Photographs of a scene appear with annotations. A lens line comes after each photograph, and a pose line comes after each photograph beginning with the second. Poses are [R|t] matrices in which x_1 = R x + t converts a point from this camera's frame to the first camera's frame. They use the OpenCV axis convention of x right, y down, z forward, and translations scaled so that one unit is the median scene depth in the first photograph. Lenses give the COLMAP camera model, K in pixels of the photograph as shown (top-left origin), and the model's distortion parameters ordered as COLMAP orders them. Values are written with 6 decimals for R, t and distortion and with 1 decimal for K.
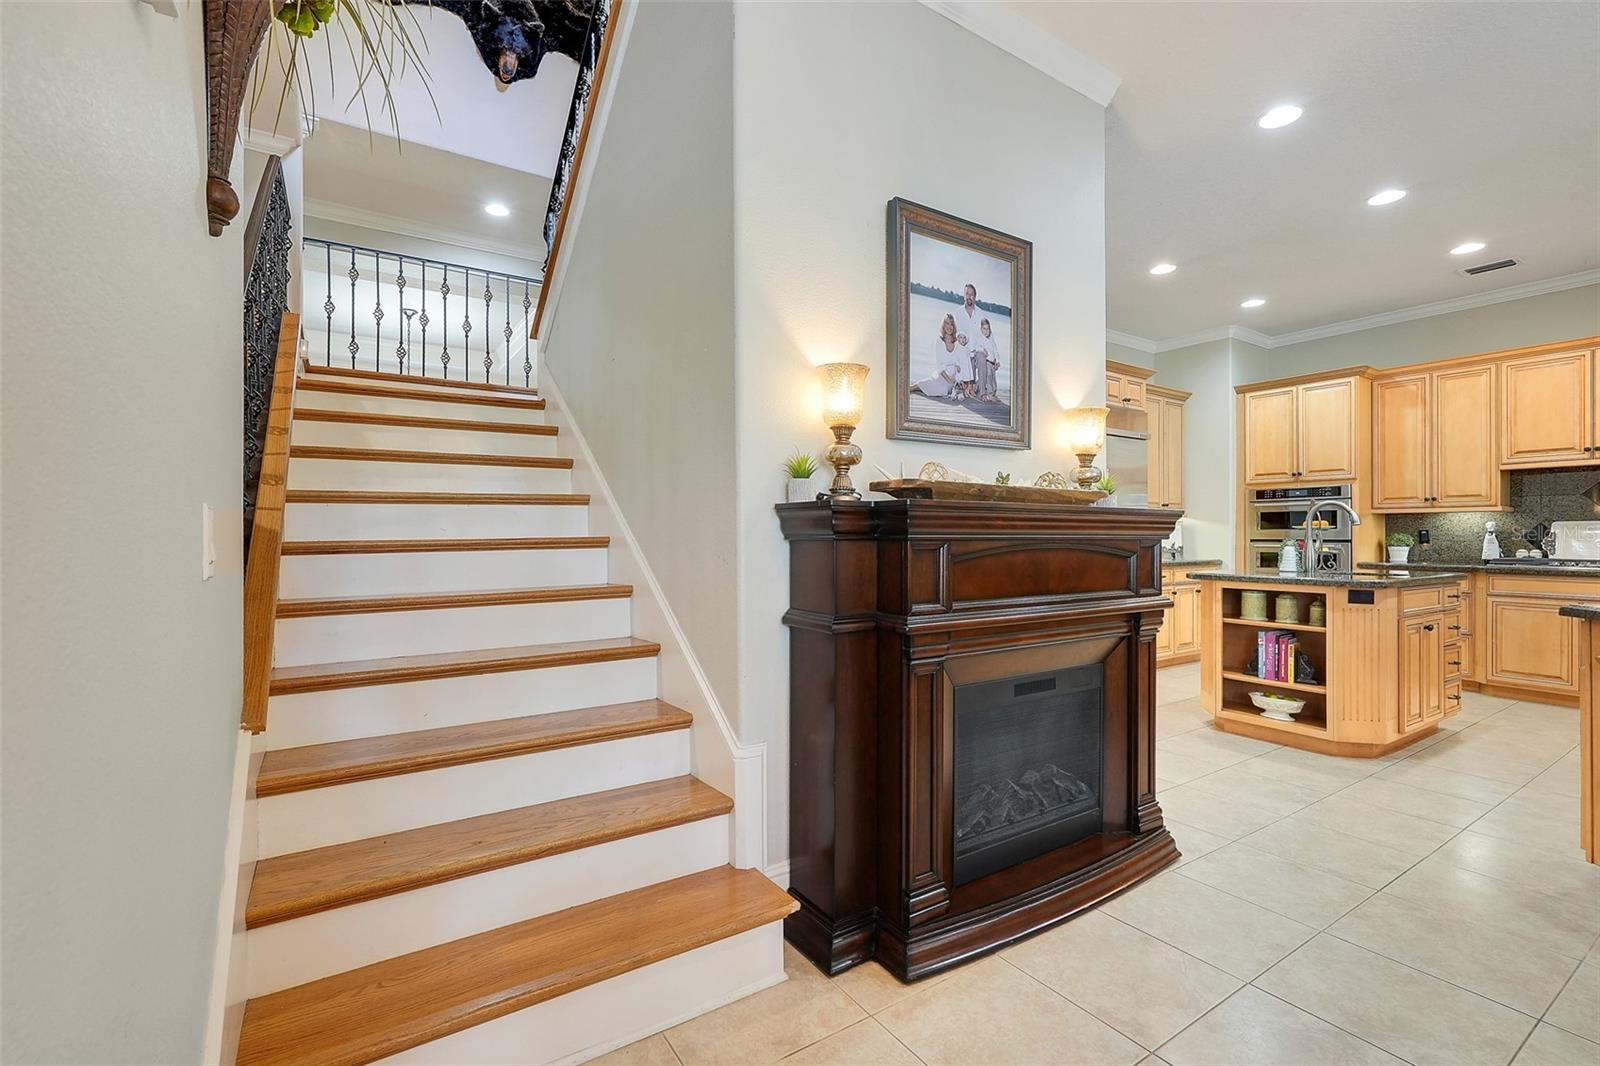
lens RADIAL K [[703.3, 0, 797.0], [0, 703.3, 532.2], [0, 0, 1]] dist [-0.010356, 0.004724]
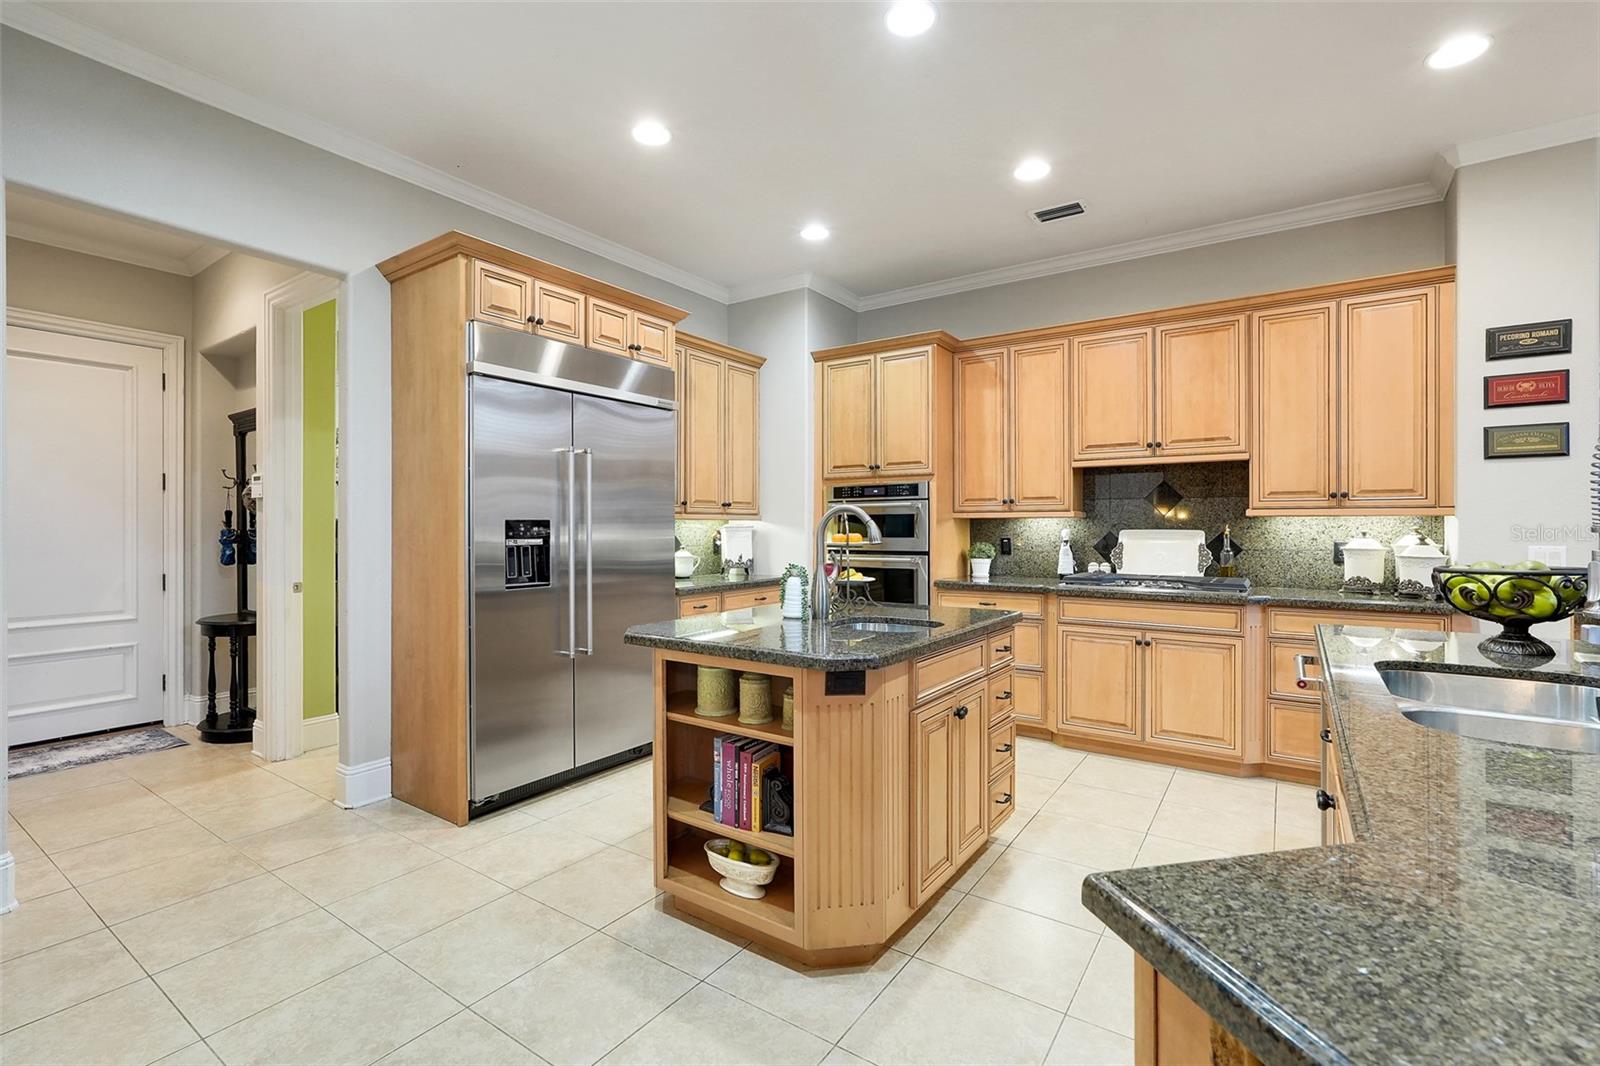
lens RADIAL K [[703.3, 0, 803.2], [0, 703.3, 522.0], [0, 0, 1]] dist [-0.010356, 0.004724]
pose [[0.926869, -0.000597, 0.375385, 0.407347], [0.001281, 0.999998, -0.001573, -0.024197], [-0.375383, 0.001939, 0.926868, 0.357408]]
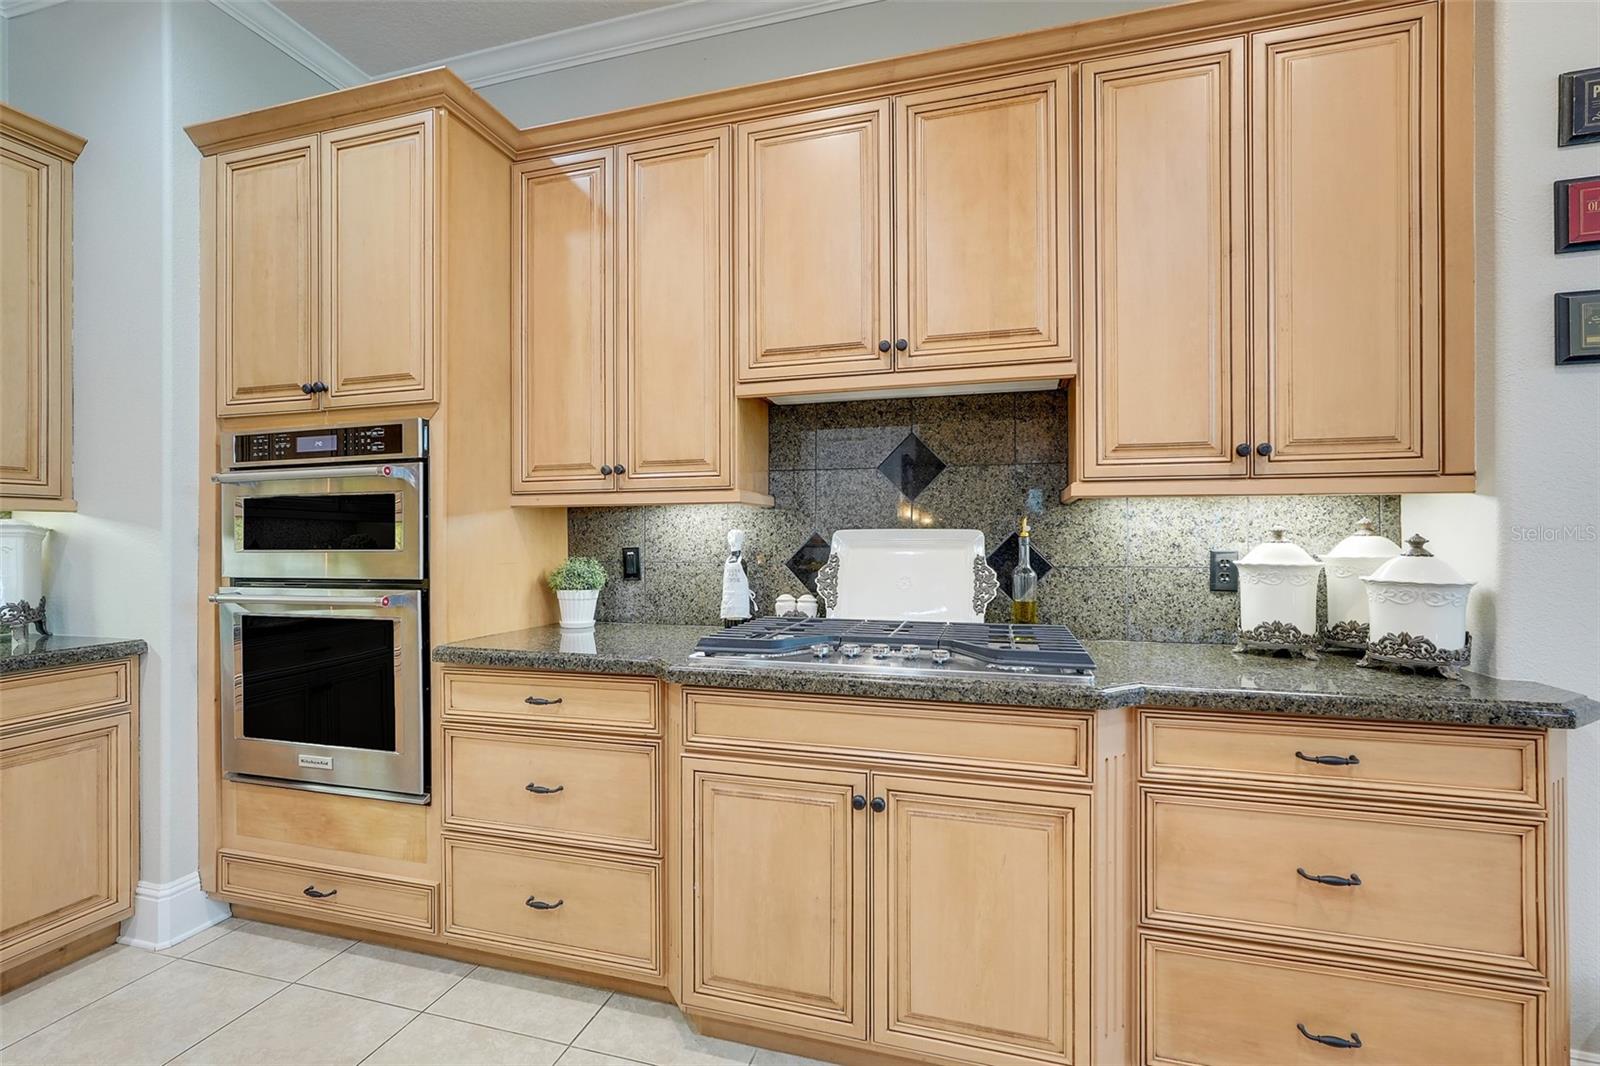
lens RADIAL K [[703.3, 0, 796.8], [0, 703.3, 529.6], [0, 0, 1]] dist [-0.010356, 0.004724]
pose [[0.761751, 0.000215, 0.647870, 0.791807], [0.003037, 0.999988, -0.003904, -0.013973], [-0.647863, 0.004941, 0.761741, 0.692686]]
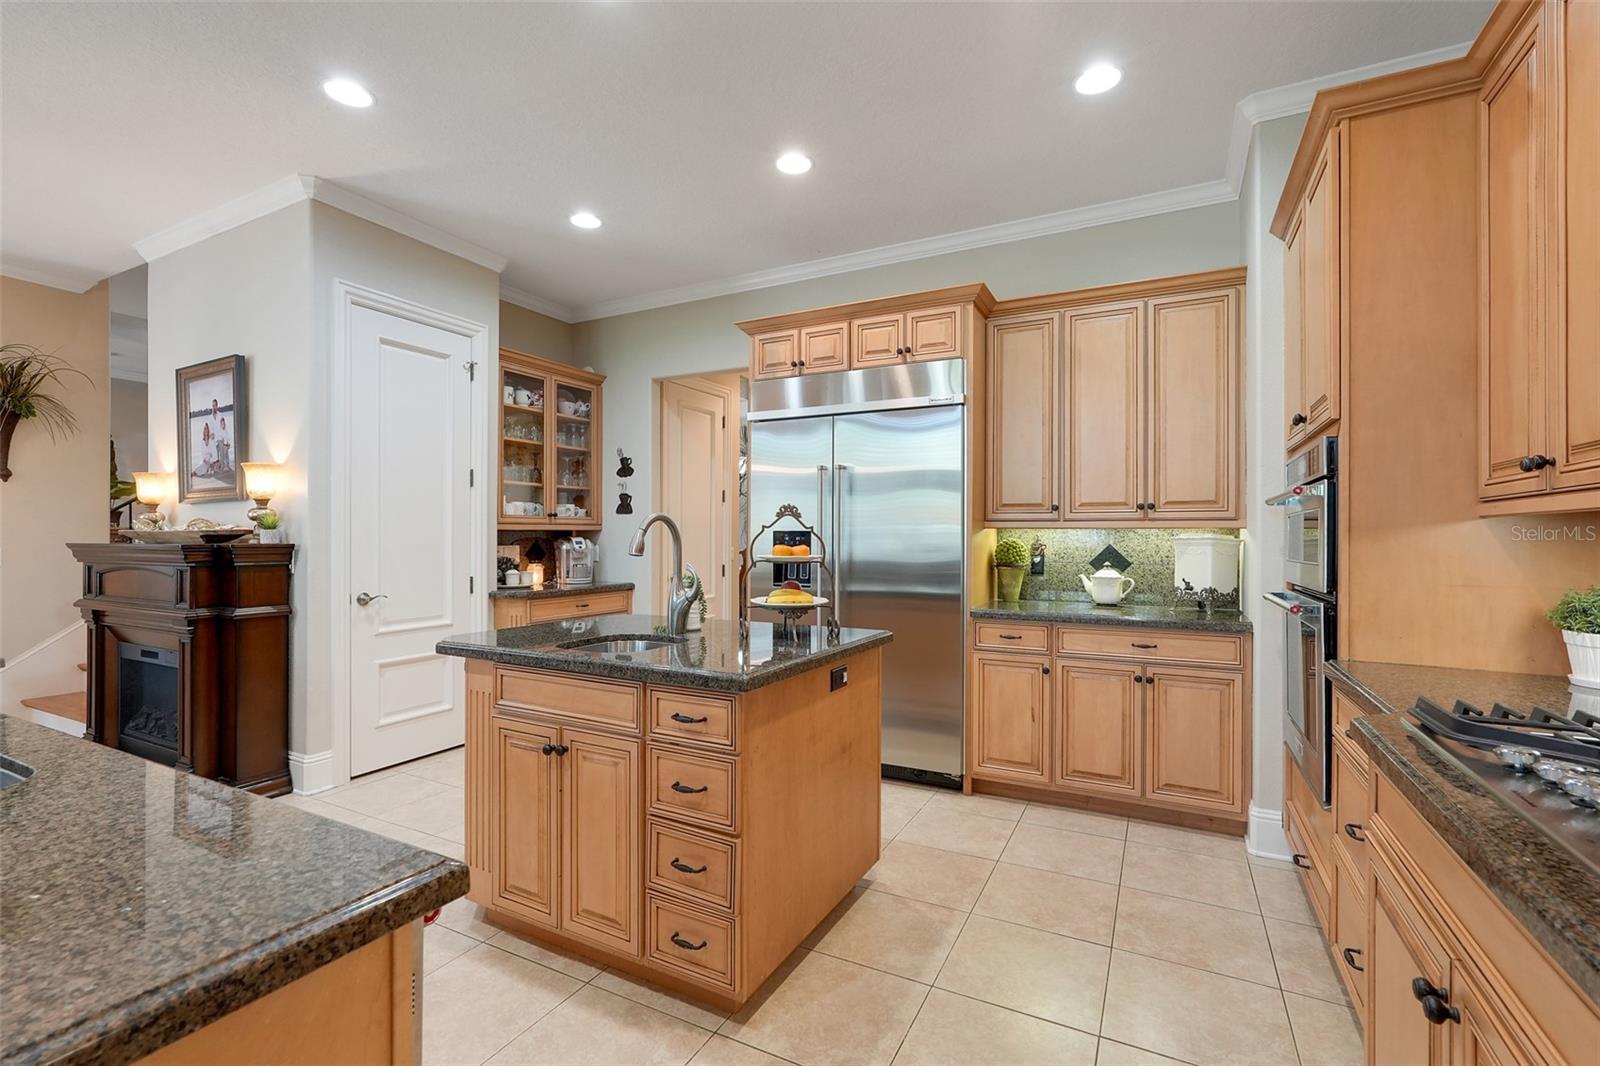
lens RADIAL K [[703.3, 0, 798.6], [0, 703.3, 535.4], [0, 0, 1]] dist [-0.010356, 0.004724]
pose [[0.486060, -0.002897, -0.873921, 1.084261], [0.002100, 0.999995, -0.002147, -0.021218], [0.873923, -0.000792, 0.486064, 0.667482]]
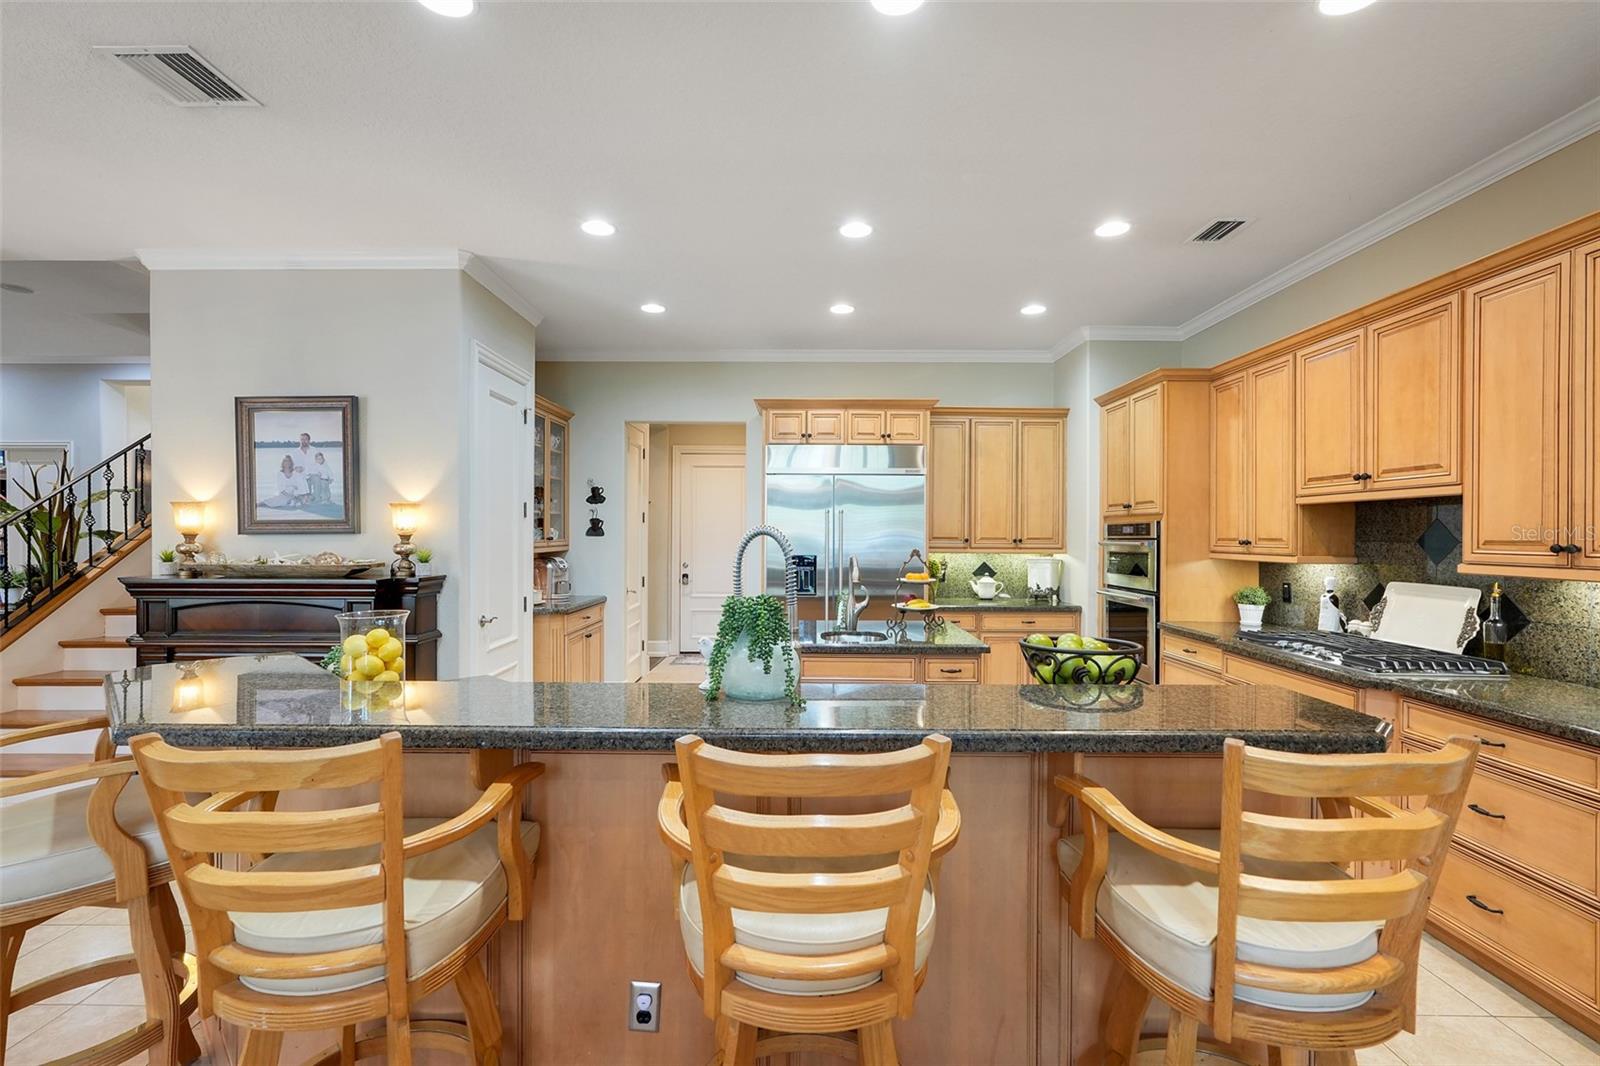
lens RADIAL K [[703.3, 0, 799.4], [0, 703.3, 533.3], [0, 0, 1]] dist [-0.010356, 0.004724]
pose [[0.832257, 0.000701, -0.554389, 0.999029], [-0.000469, 1.000000, 0.000559, -0.061738], [0.554390, -0.000205, 0.832257, 0.144700]]
